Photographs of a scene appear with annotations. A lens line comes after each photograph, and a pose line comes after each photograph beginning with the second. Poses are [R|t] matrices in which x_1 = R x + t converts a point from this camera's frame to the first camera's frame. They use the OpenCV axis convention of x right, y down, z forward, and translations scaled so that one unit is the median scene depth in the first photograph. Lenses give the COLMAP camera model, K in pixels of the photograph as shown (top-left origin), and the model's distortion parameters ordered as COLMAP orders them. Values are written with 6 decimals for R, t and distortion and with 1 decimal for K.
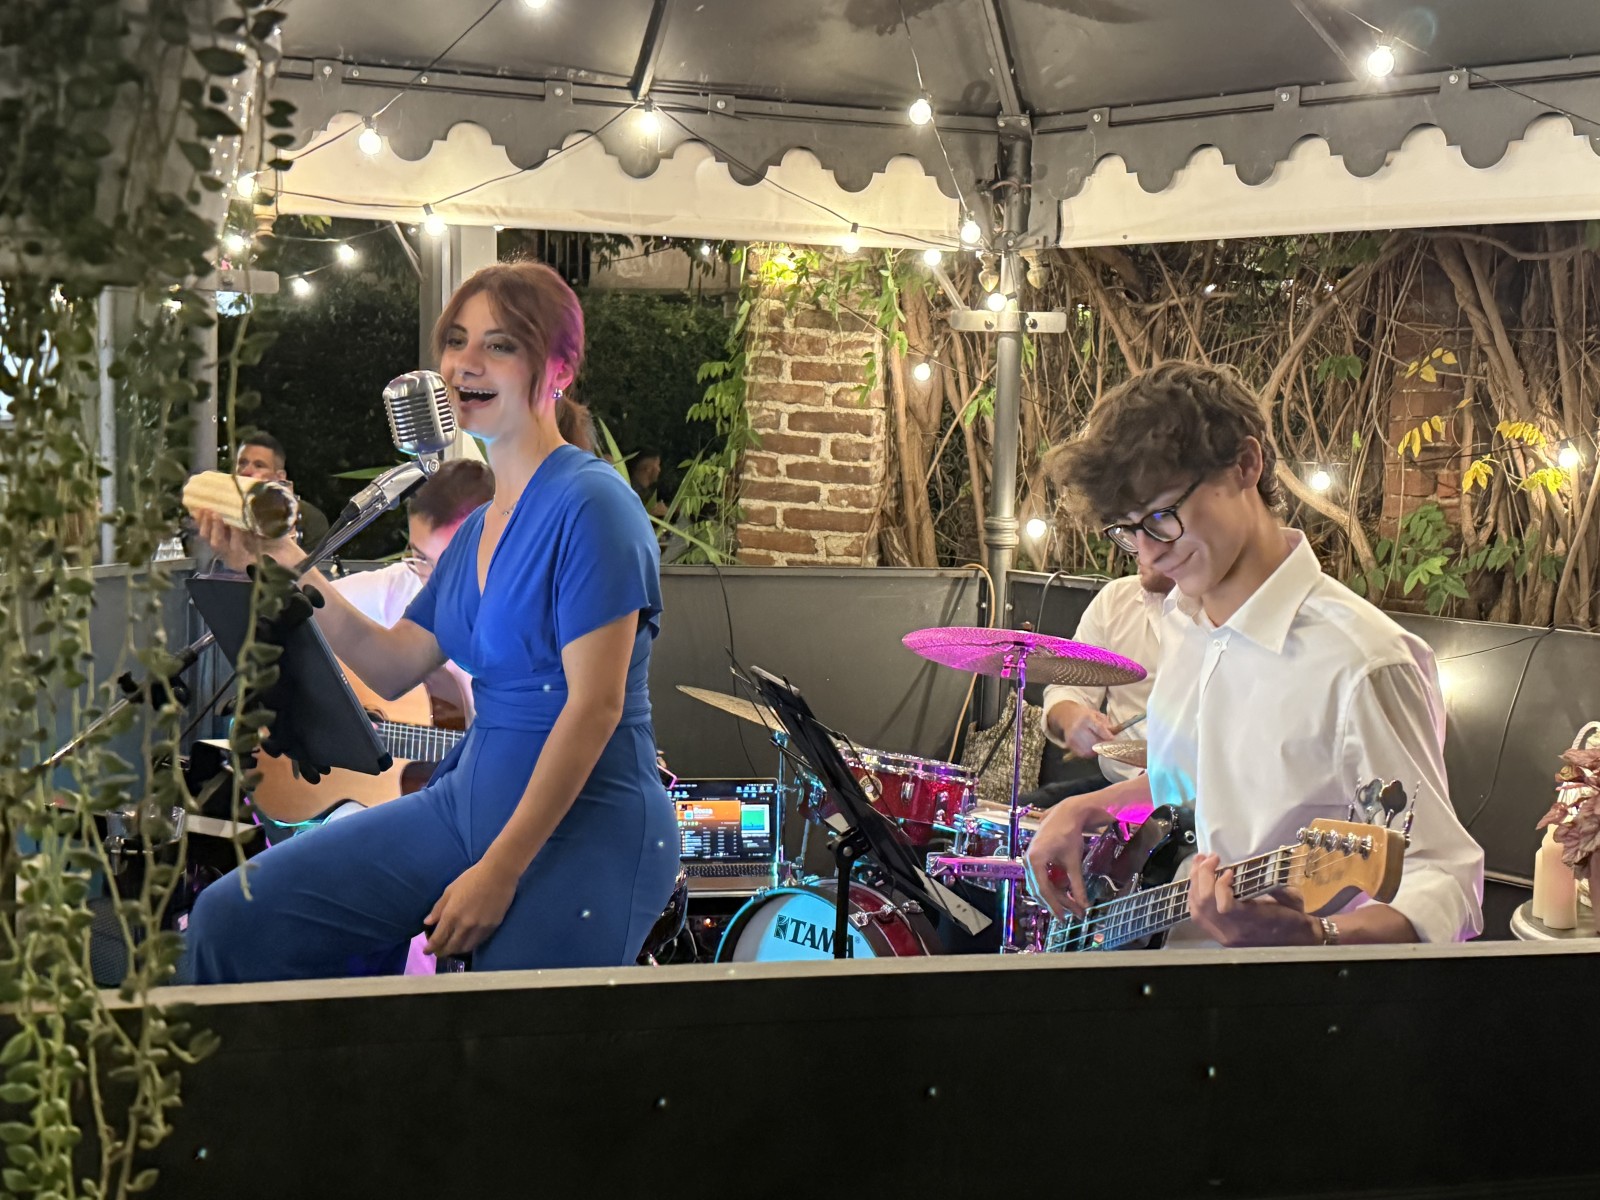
lens RADIAL K [[1886.0, 0, 787.7], [0, 1886.0, 606.8], [0, 0, 1]] dist [0.216149, -0.526918]
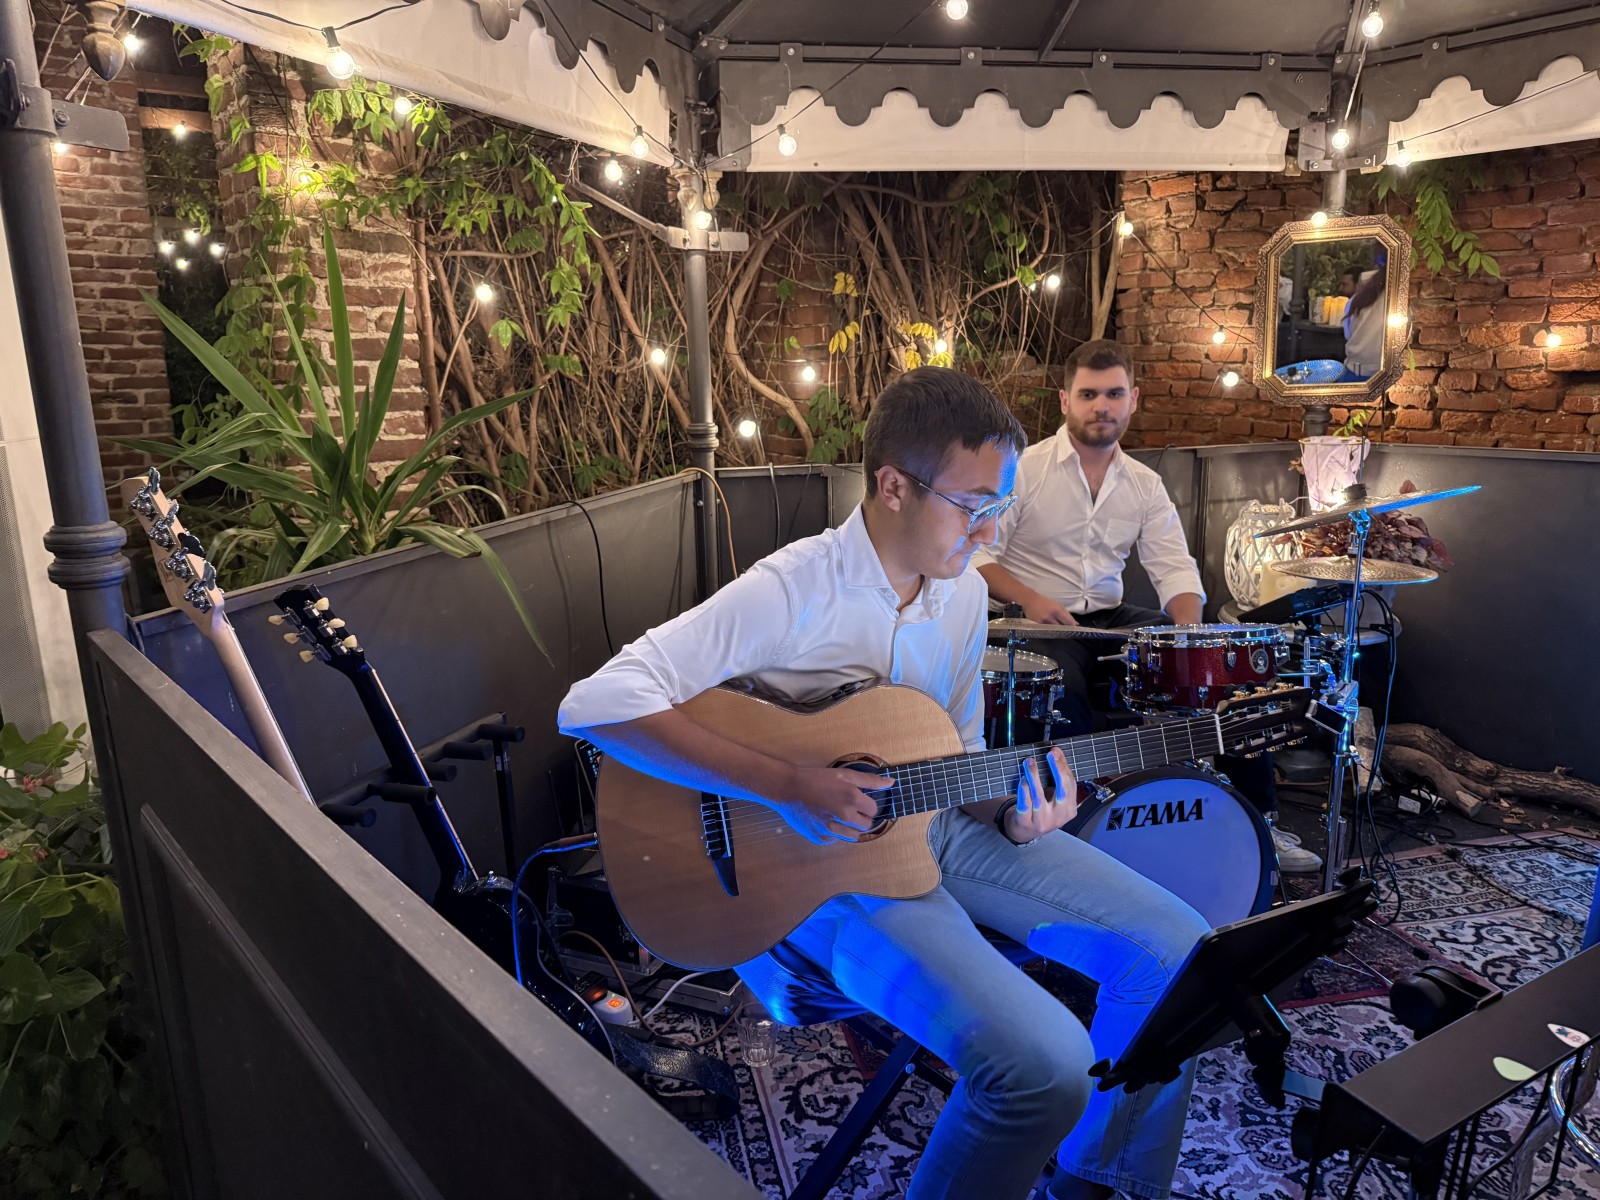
lens RADIAL K [[1122.4, 0, 800.0], [0, 1122.4, 600.0], [0, 0, 1]] dist [0.035199, -0.048723]
pose [[0.558875, -0.231147, 0.796386, -0.350265], [0.130776, 0.972916, 0.190610, -0.054451], [-0.818875, -0.002379, 0.573967, 0.491766]]
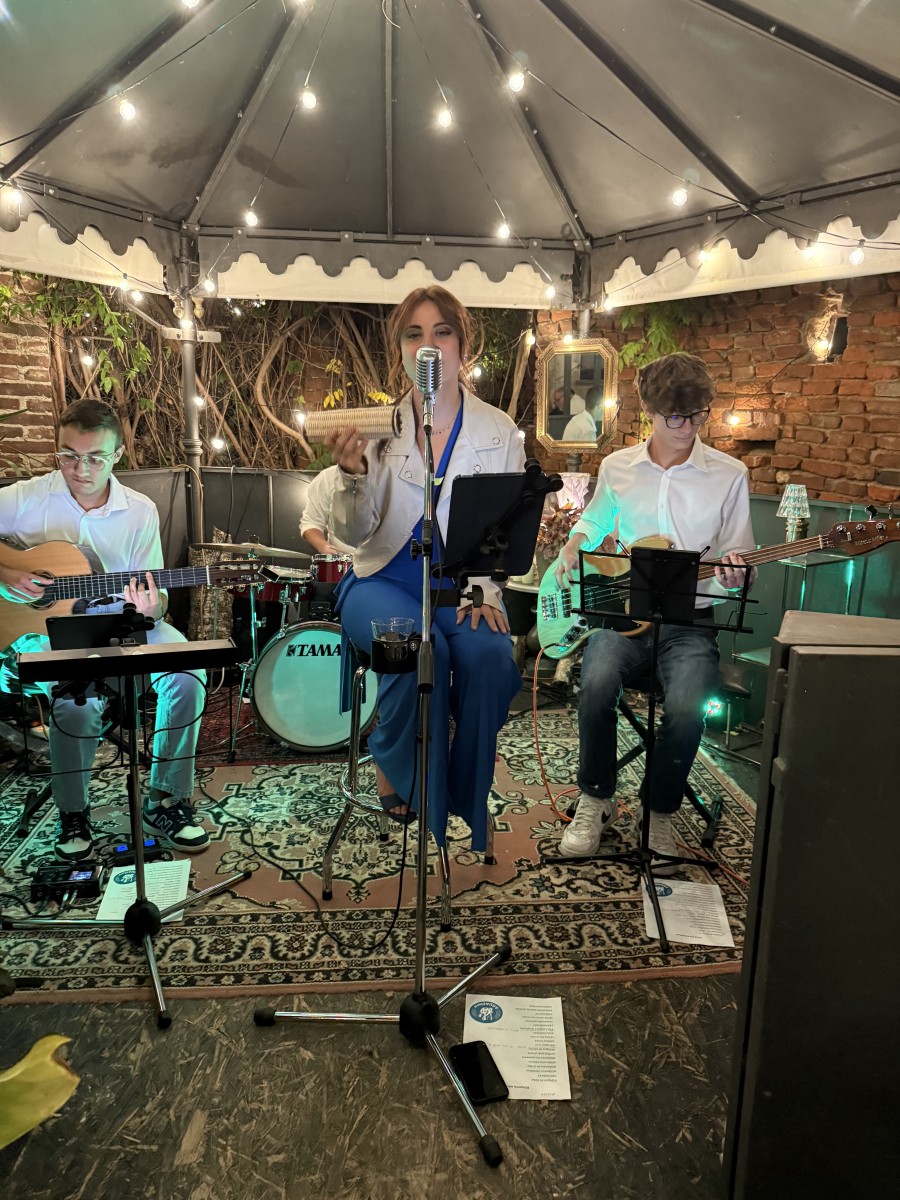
lens RADIAL K [[841.8, 0, 450.0], [0, 841.8, 600.0], [0, 0, 1]] dist [0.035199, -0.048723]
pose [[0.655060, -0.182208, 0.733278, -0.327468], [0.077774, 0.981593, 0.174433, -0.013664], [-0.751564, -0.057234, 0.657173, 0.189923]]
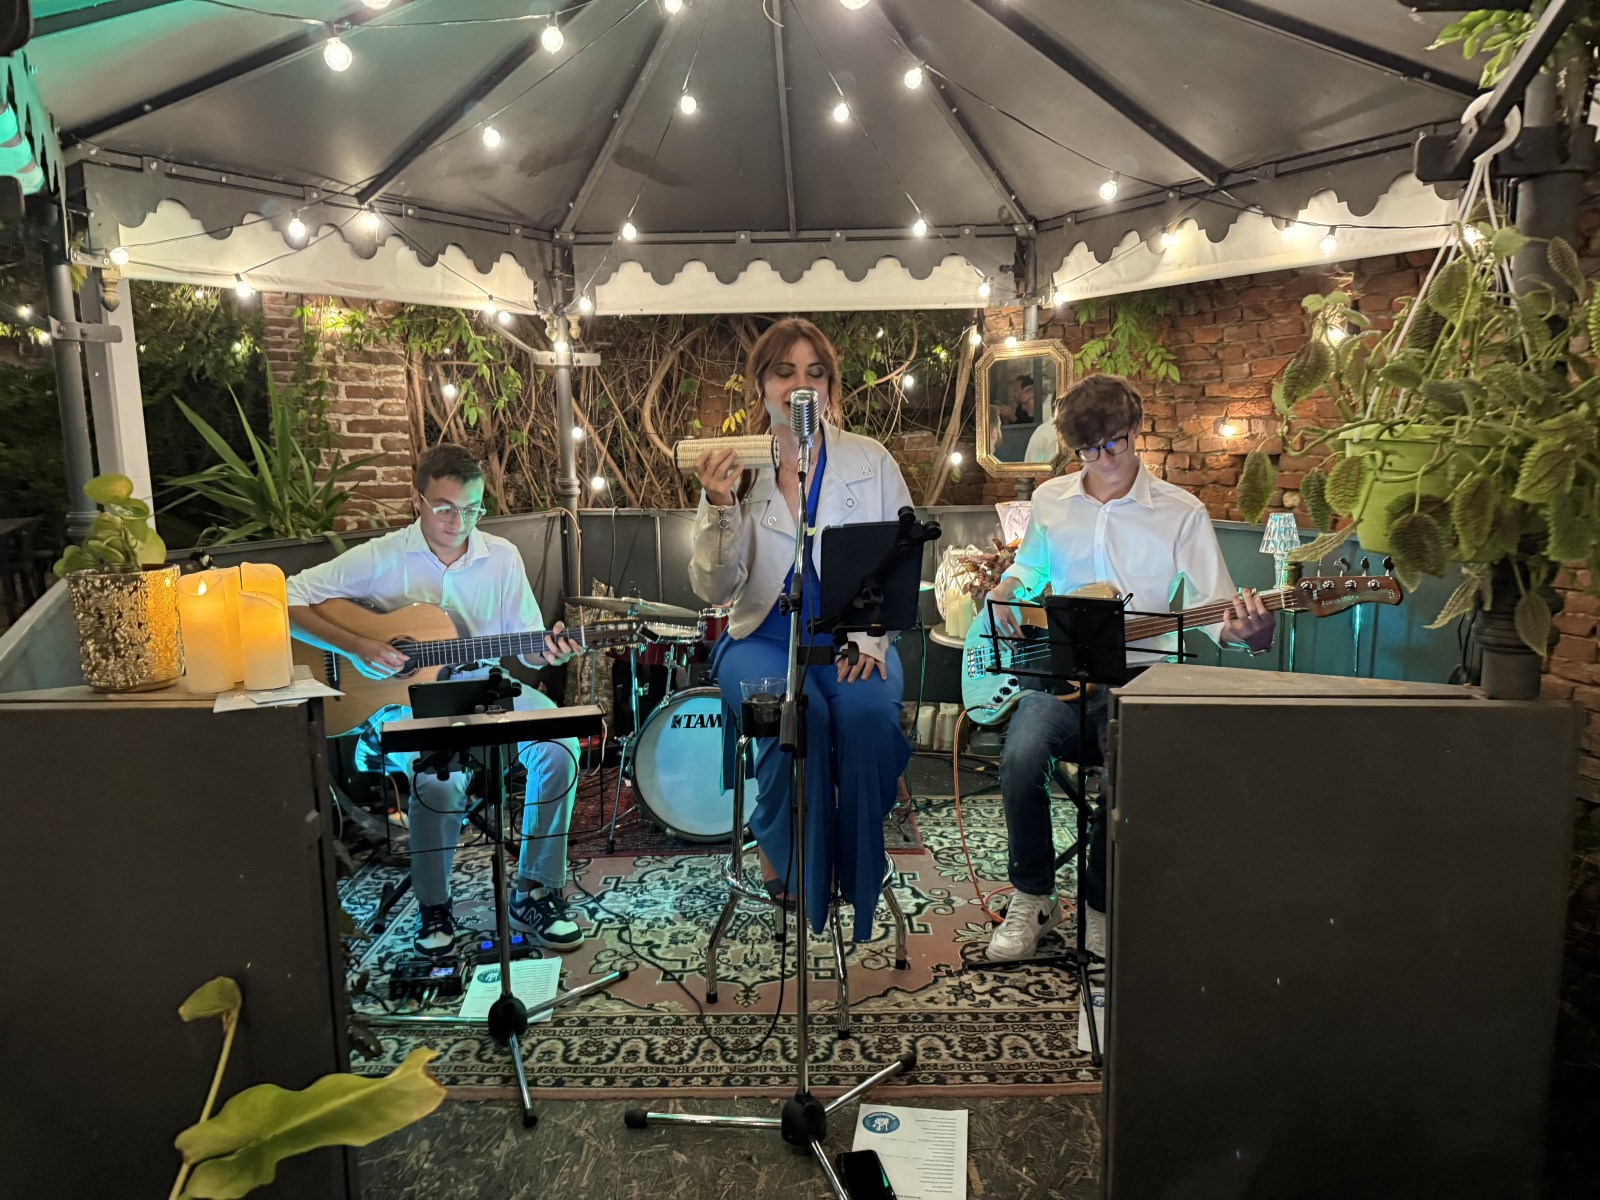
lens RADIAL K [[1110.0, 0, 791.9], [0, 1110.0, 600.0], [0, 0, 1]] dist [0.147851, -0.296586]
pose [[0.726395, -0.154267, 0.669740, -0.361253], [0.110701, 0.988021, 0.107513, -0.021469], [-0.678303, -0.003956, 0.734771, 0.123239]]
